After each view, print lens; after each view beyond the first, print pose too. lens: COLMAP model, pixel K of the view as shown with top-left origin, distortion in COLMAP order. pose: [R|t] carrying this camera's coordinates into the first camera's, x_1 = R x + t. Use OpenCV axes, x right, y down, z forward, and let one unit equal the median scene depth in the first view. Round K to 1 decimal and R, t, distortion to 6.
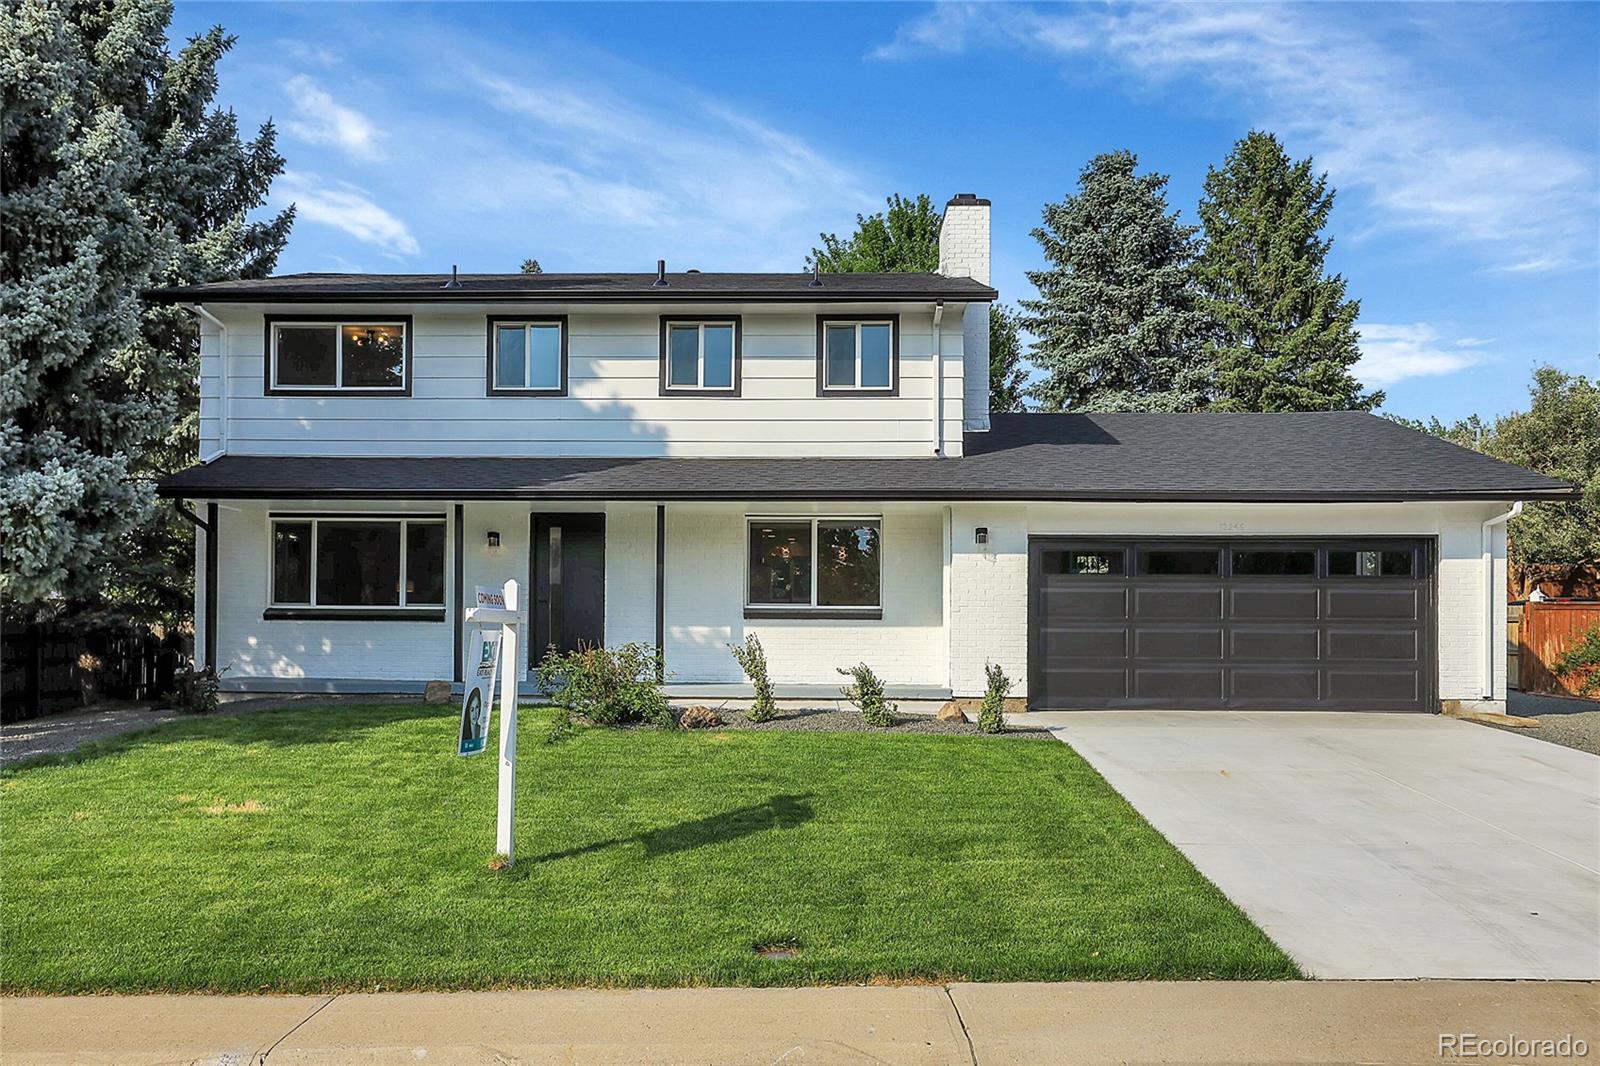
lens RADIAL K [[1231.8, 0, 799.9], [0, 1231.8, 617.0], [0, 0, 1]] dist [-0.010559, -0.000784]
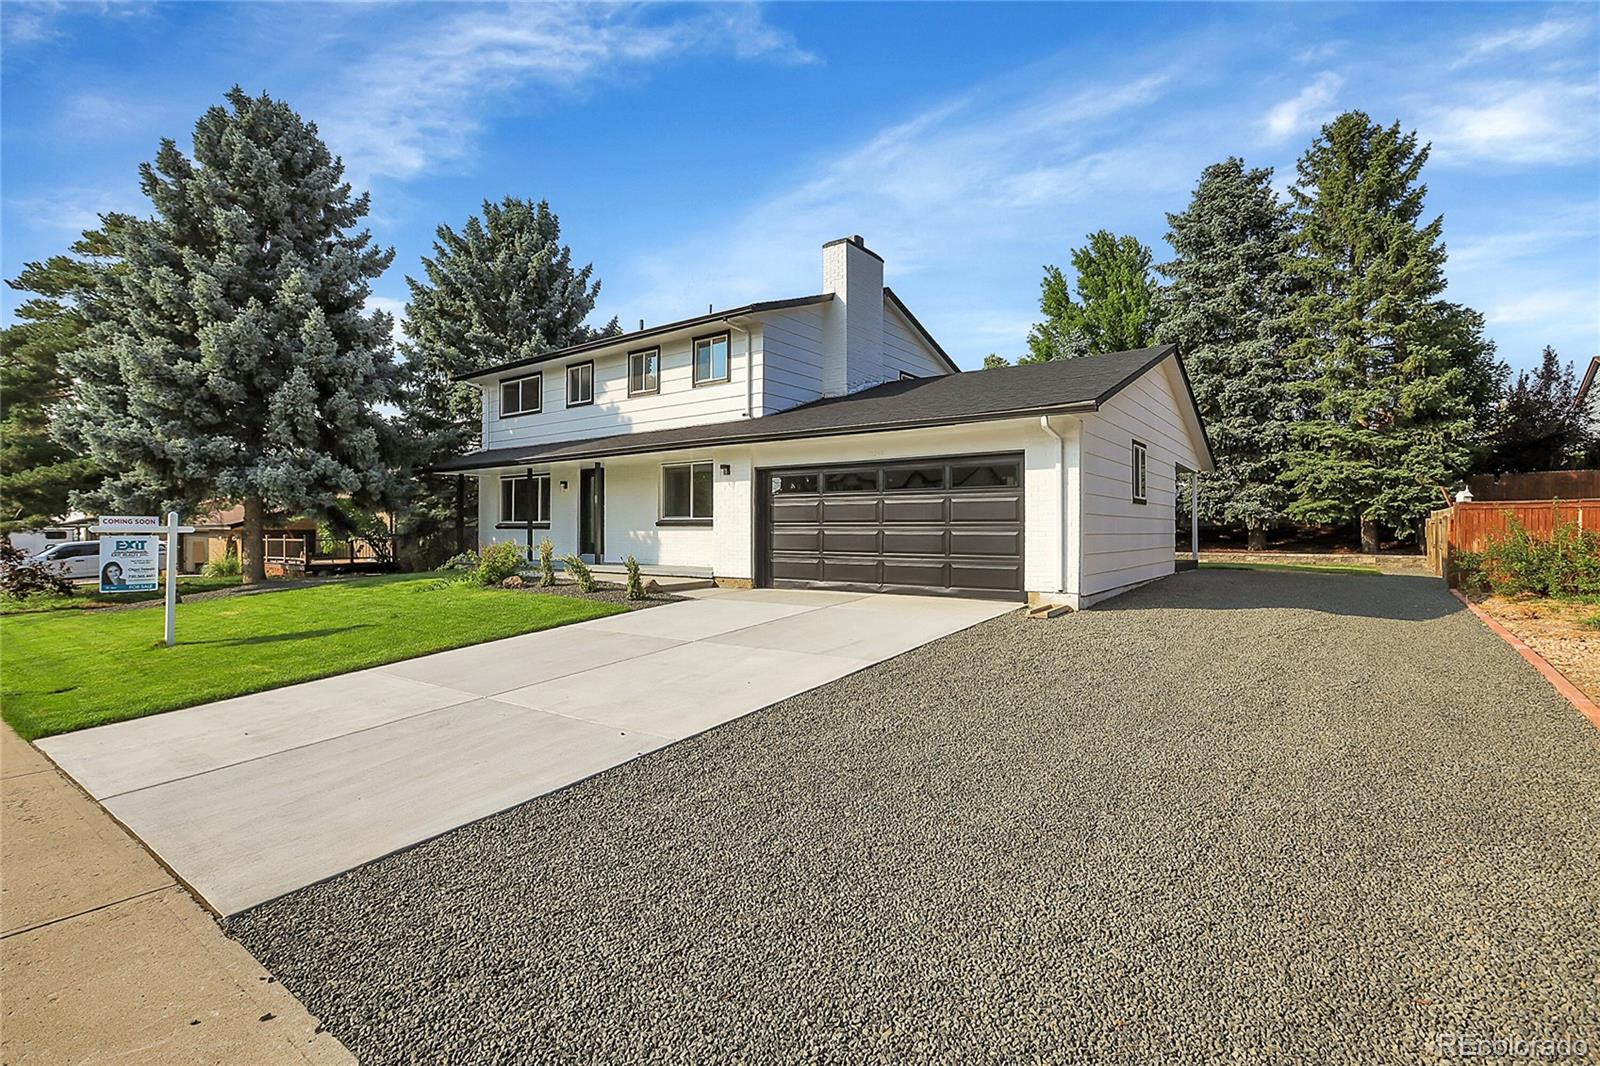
lens RADIAL K [[728.7, 0, 815.9], [0, 728.7, 531.9], [0, 0, 1]] dist [-0.050343, 0.015689]
pose [[0.833730, -0.005793, -0.552142, 0.675493], [0.011893, 0.999901, 0.007466, 0.004310], [0.552044, -0.012791, 0.833717, 0.292911]]
